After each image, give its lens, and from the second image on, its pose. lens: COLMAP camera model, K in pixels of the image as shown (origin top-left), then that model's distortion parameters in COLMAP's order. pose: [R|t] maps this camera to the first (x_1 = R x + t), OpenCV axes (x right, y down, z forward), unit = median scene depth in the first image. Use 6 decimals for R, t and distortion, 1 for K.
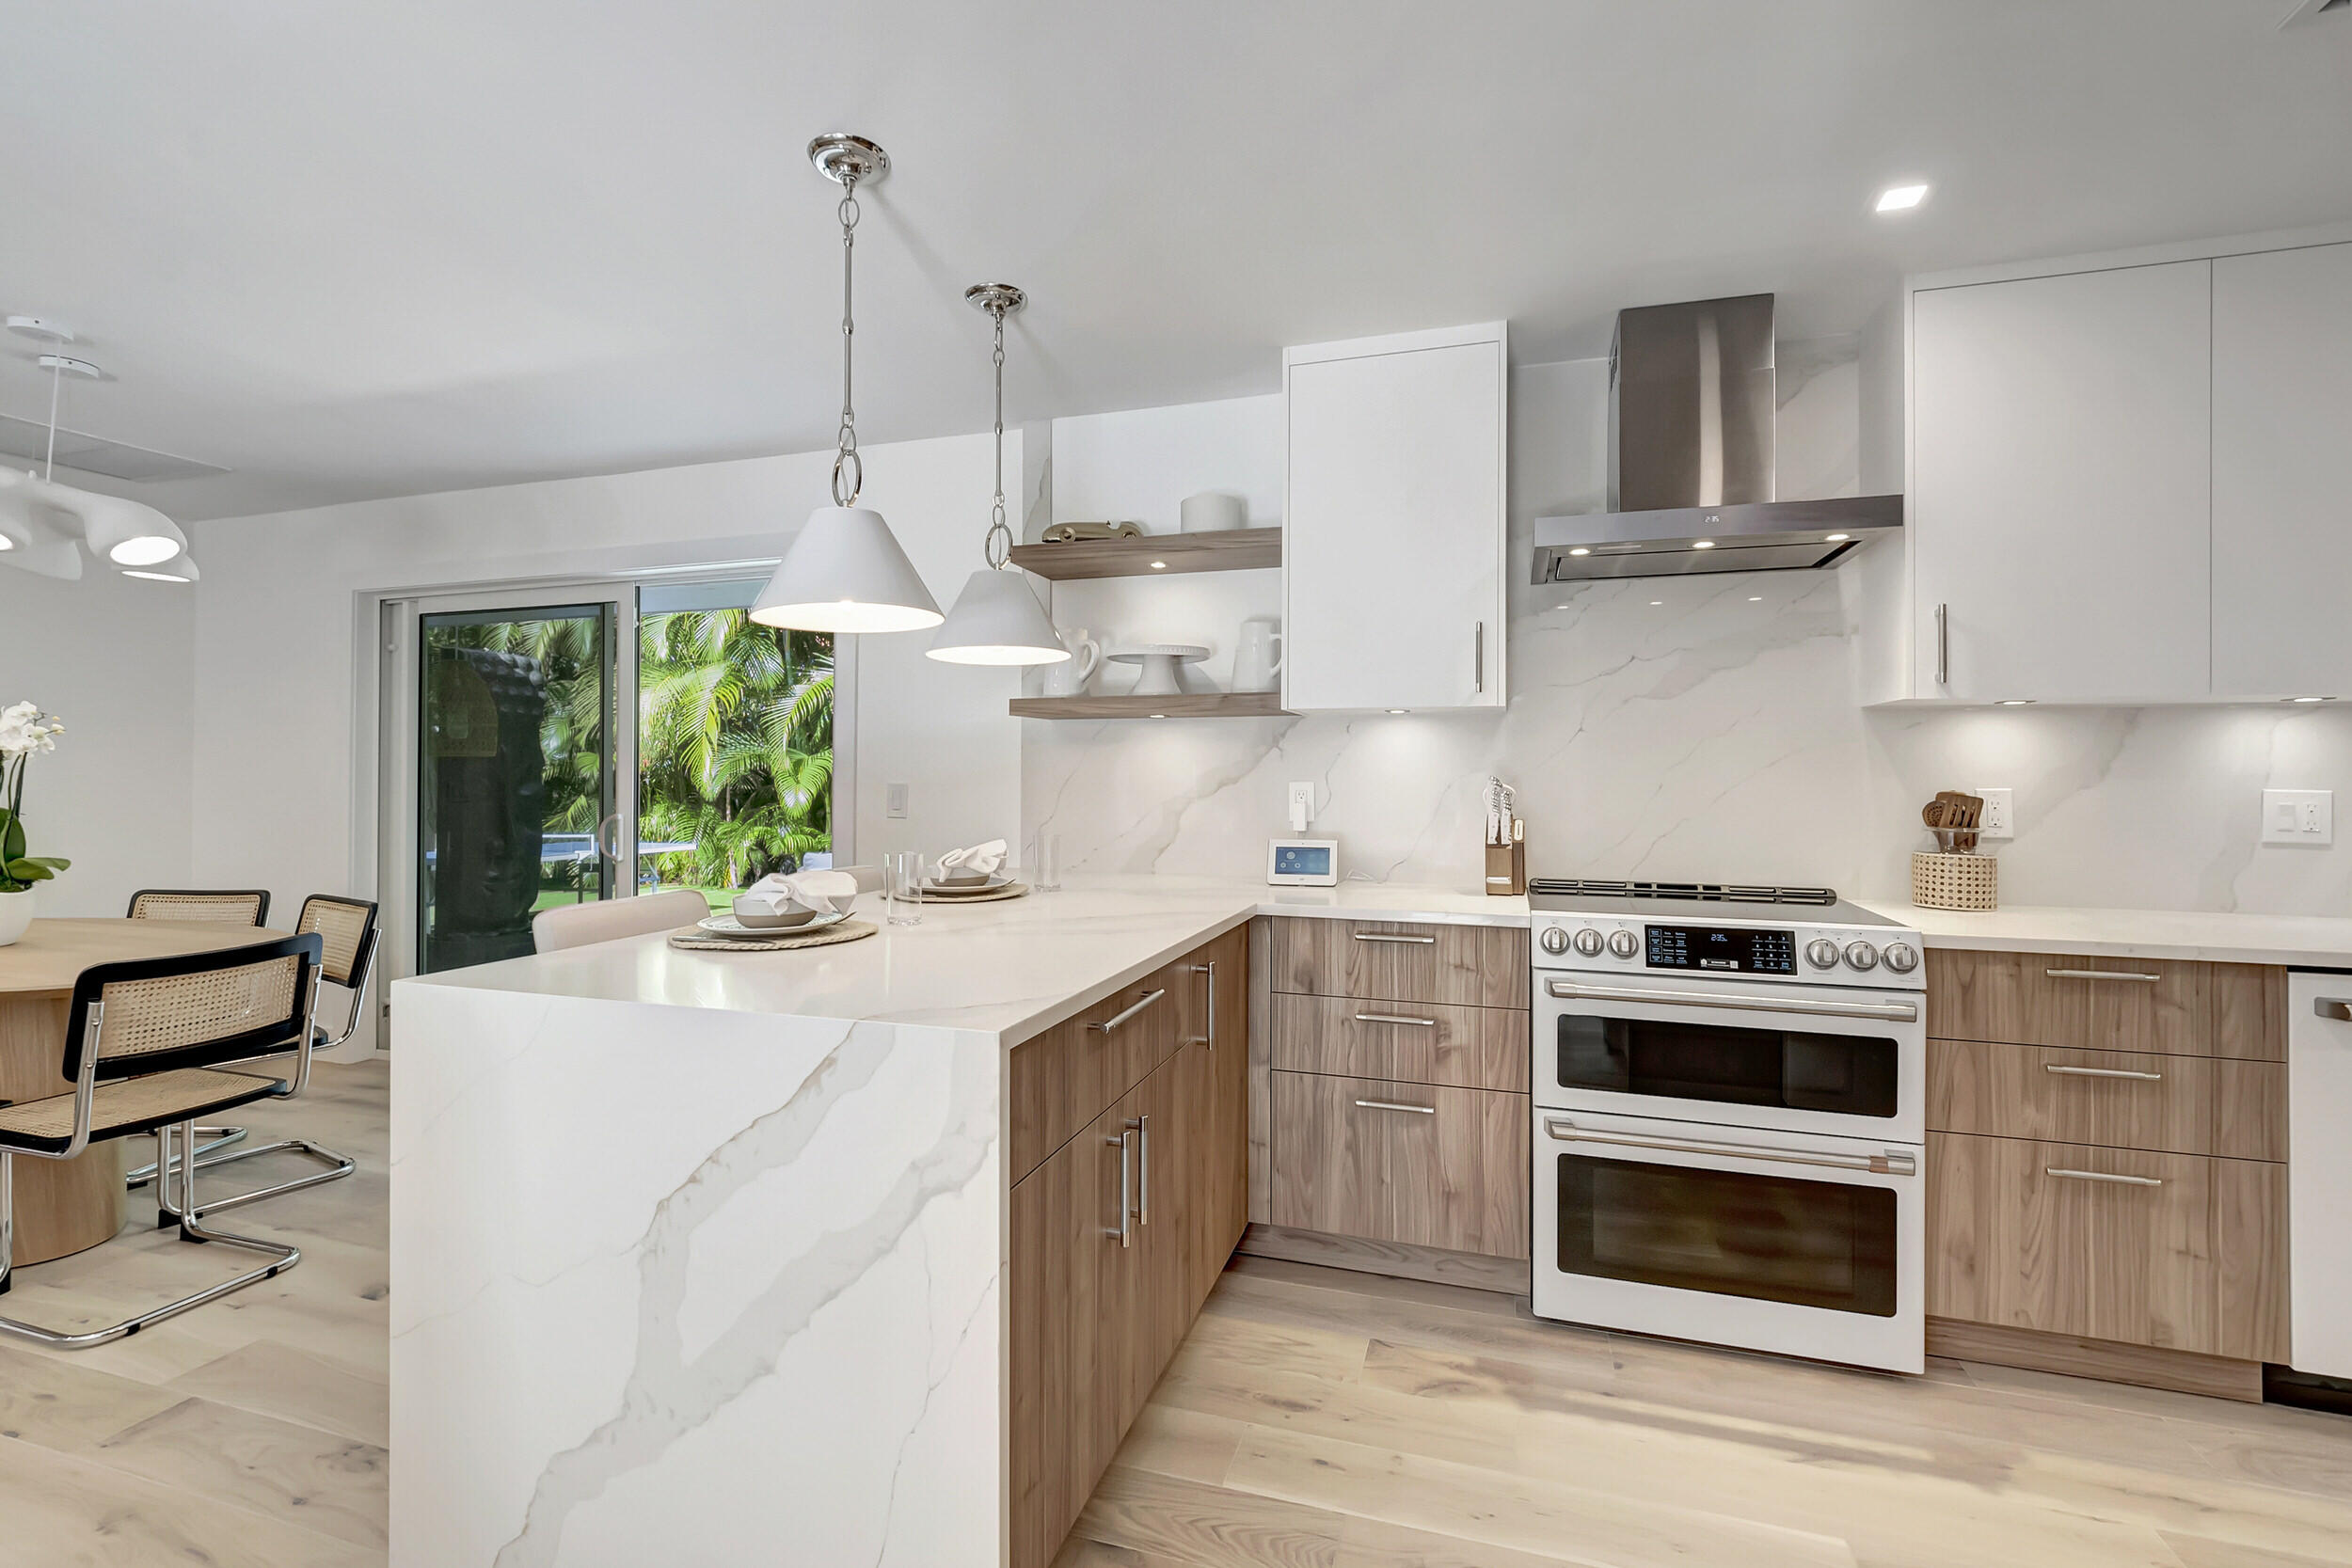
lens RADIAL K [[1040.7, 0, 1178.2], [0, 1040.7, 769.4], [0, 0, 1]] dist [0.001414, 0.000285]
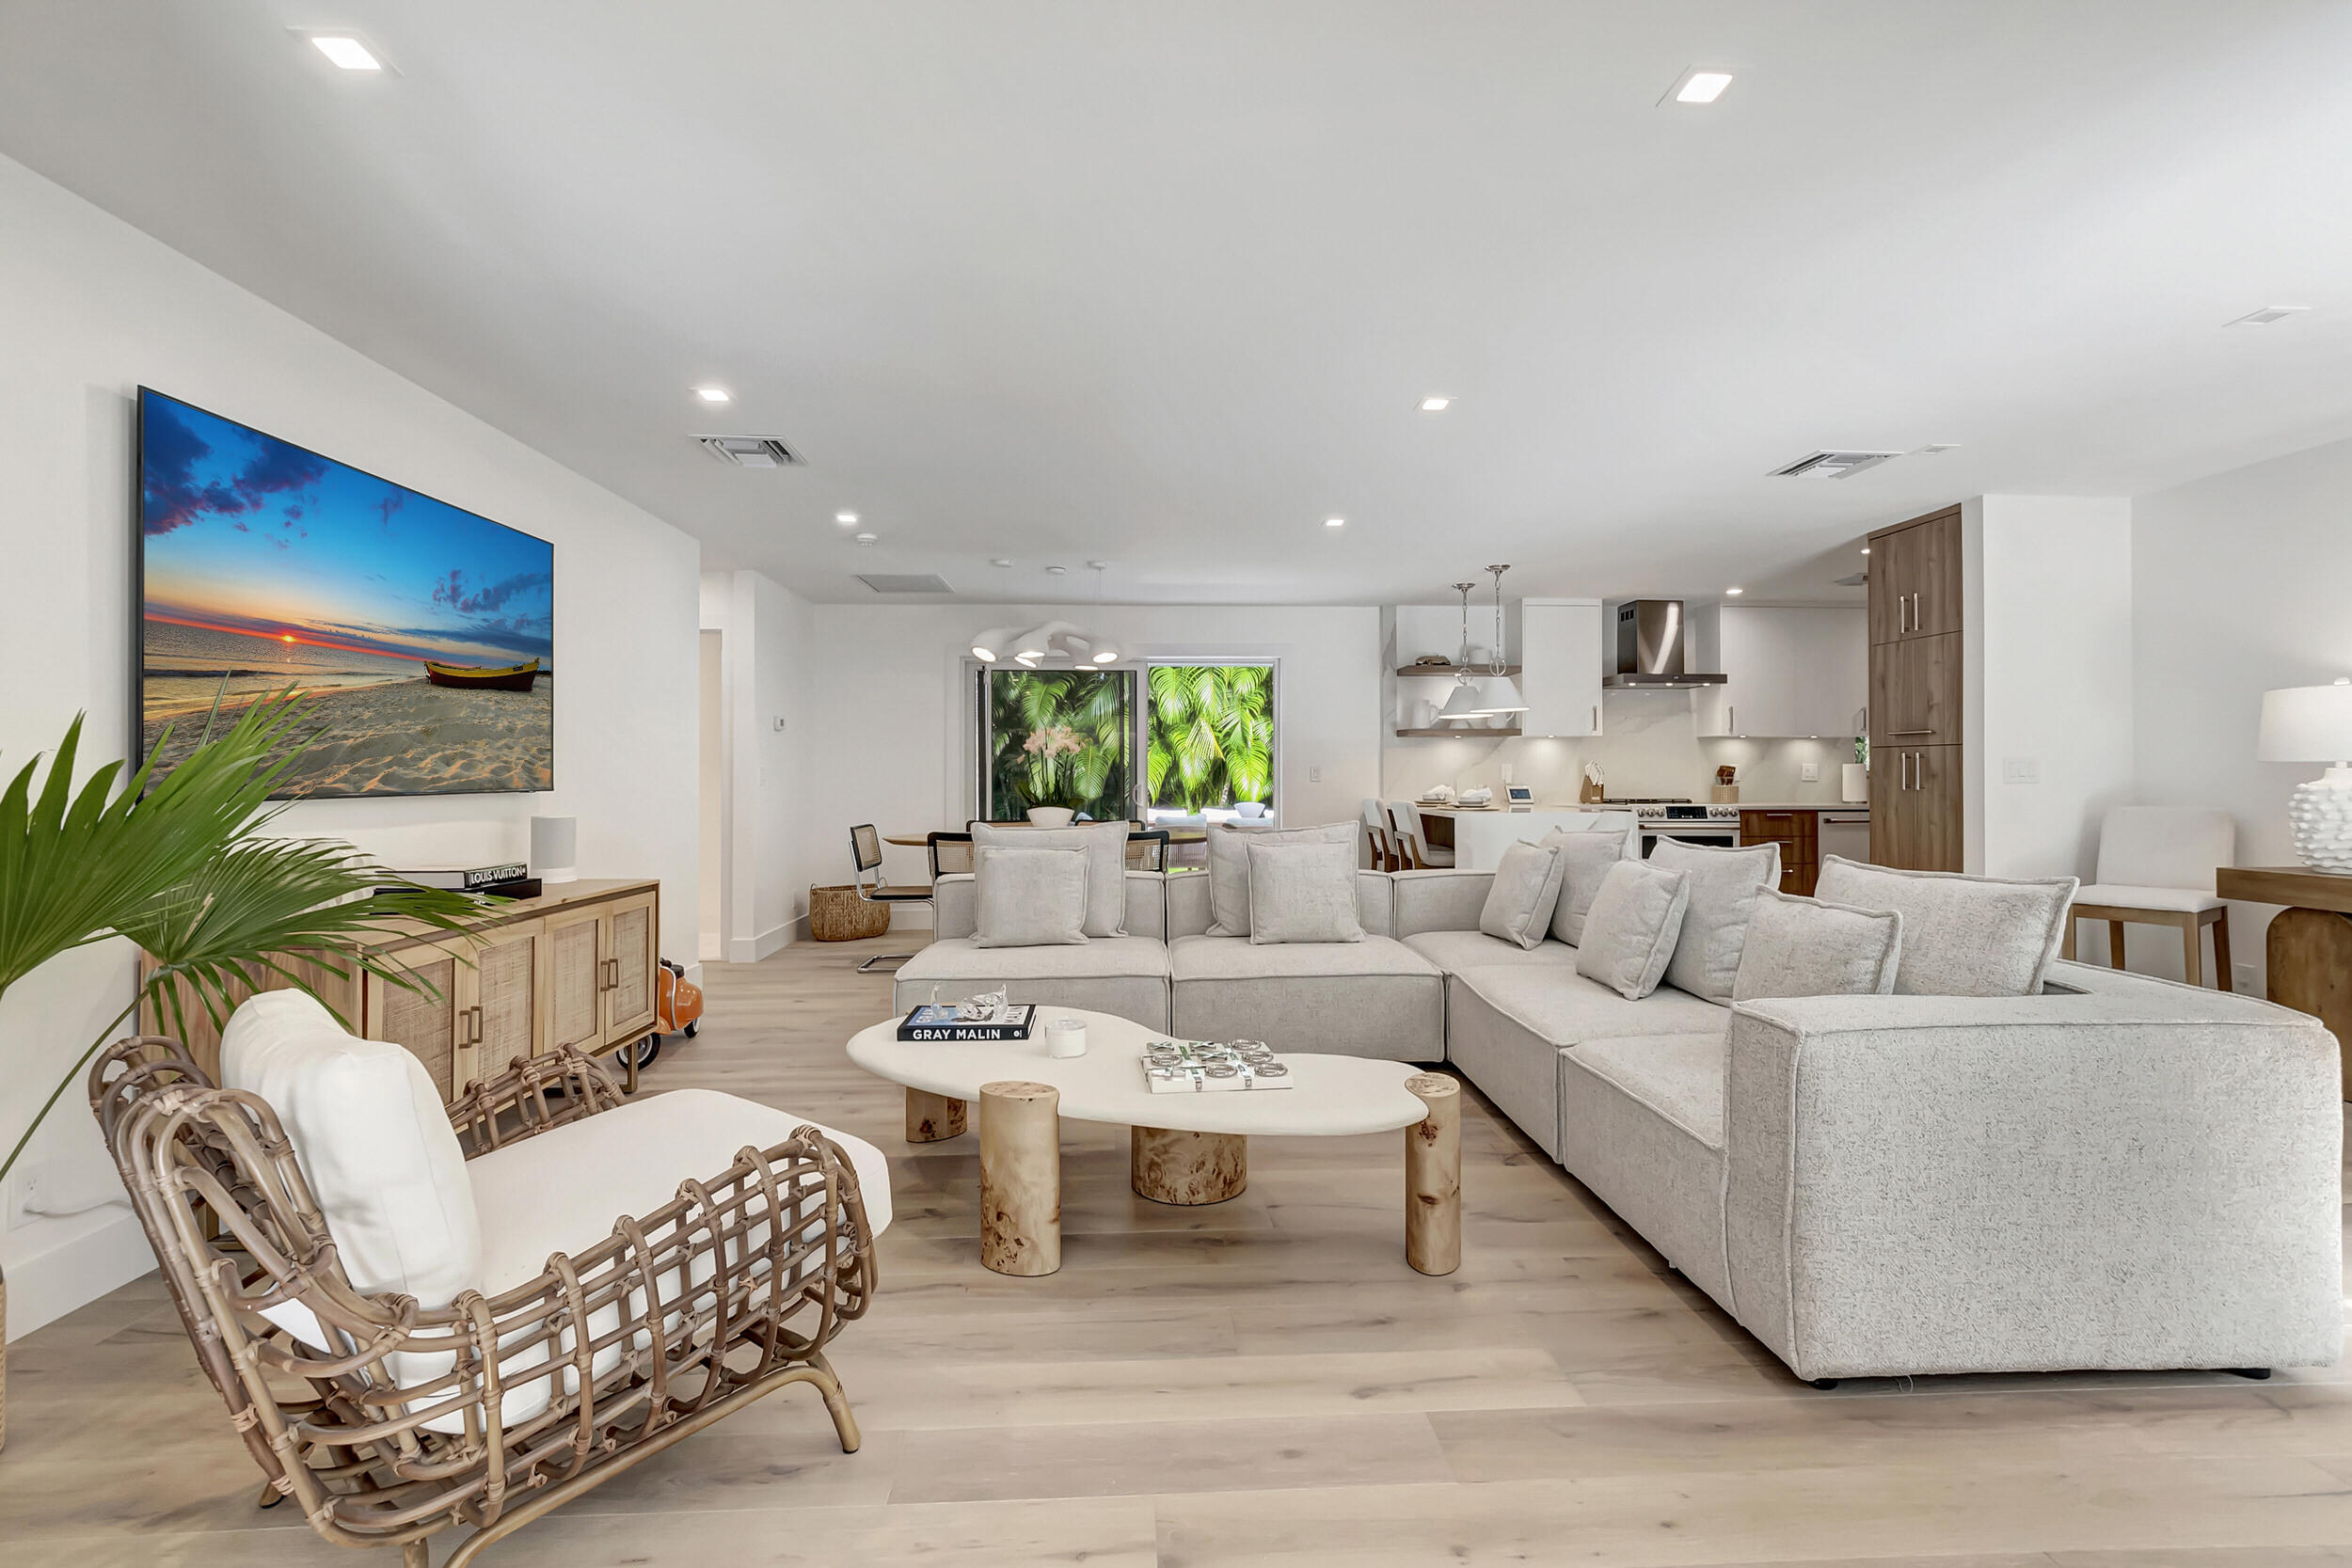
lens RADIAL K [[1030.5, 0, 1164.9], [0, 1030.5, 763.4], [0, 0, 1]] dist [0.000123, -0.000232]
pose [[0.940338, -0.002520, 0.340233, -1.978302], [0.003237, 0.999994, -0.001540, 0.016896], [-0.340226, 0.002549, 0.940340, -1.384148]]
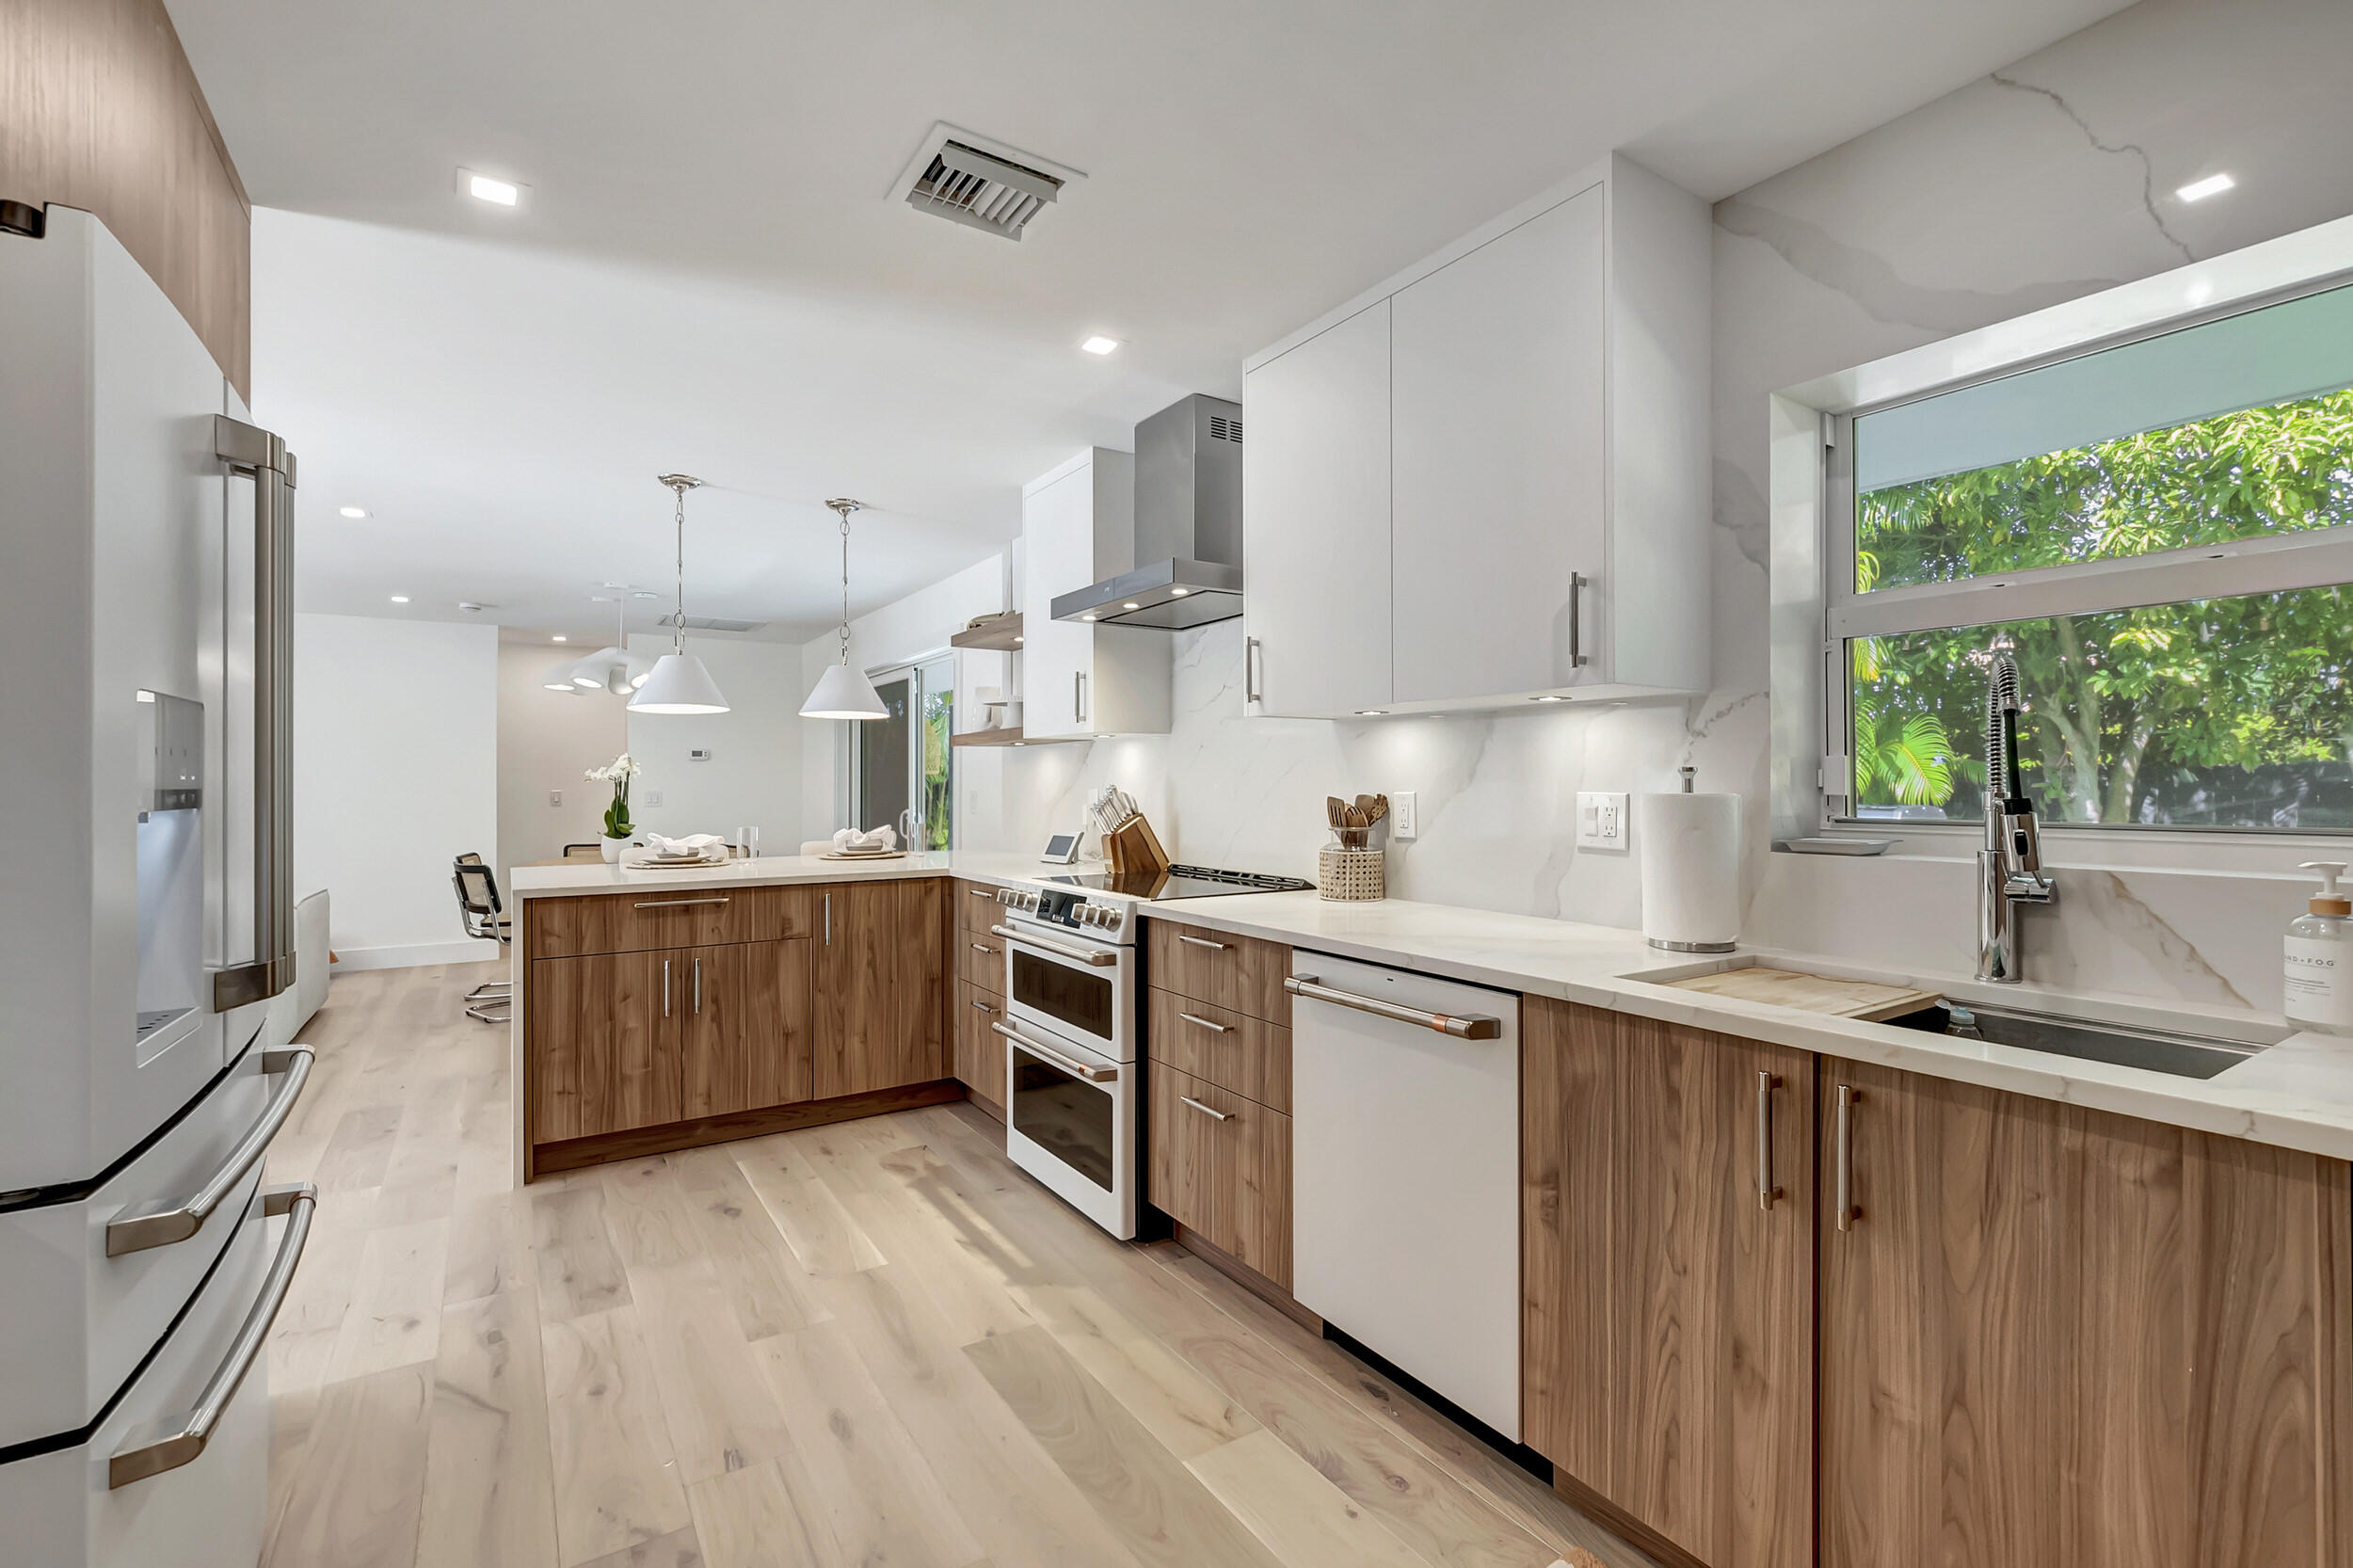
lens RADIAL K [[1022.8, 0, 1200.7], [0, 1022.8, 767.5], [0, 0, 1]] dist [-0.001150, 0.000205]
pose [[0.786483, -0.016269, -0.617398, 1.406483], [0.006597, 0.999817, -0.017942, 0.011618], [0.617577, 0.010038, 0.786446, 0.043806]]
